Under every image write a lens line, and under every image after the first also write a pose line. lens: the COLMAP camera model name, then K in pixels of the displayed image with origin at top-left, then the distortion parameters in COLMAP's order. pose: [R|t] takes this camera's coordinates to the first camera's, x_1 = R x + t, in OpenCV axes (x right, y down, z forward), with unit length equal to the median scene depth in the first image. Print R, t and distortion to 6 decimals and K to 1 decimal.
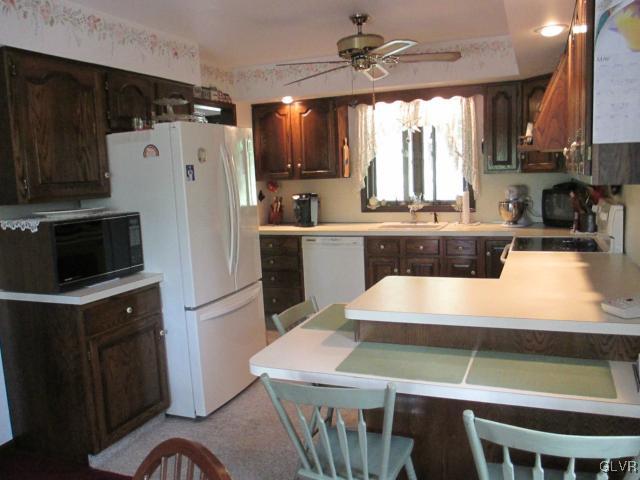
lens RADIAL K [[533.3, 0, 320.0], [0, 533.3, 240.0], [0, 0, 1]] dist [-0.060161, 0.015656]
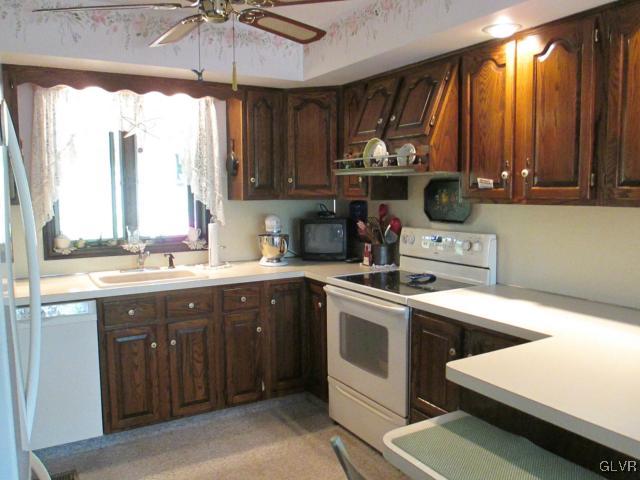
lens RADIAL K [[534.2, 0, 320.0], [0, 534.2, 240.0], [0, 0, 1]] dist [0.002842, 0.003109]
pose [[0.604472, -0.042824, 0.795475, -0.231224], [0.086168, 0.996210, -0.011847, -0.043676], [-0.791953, 0.075706, 0.605871, 0.404418]]
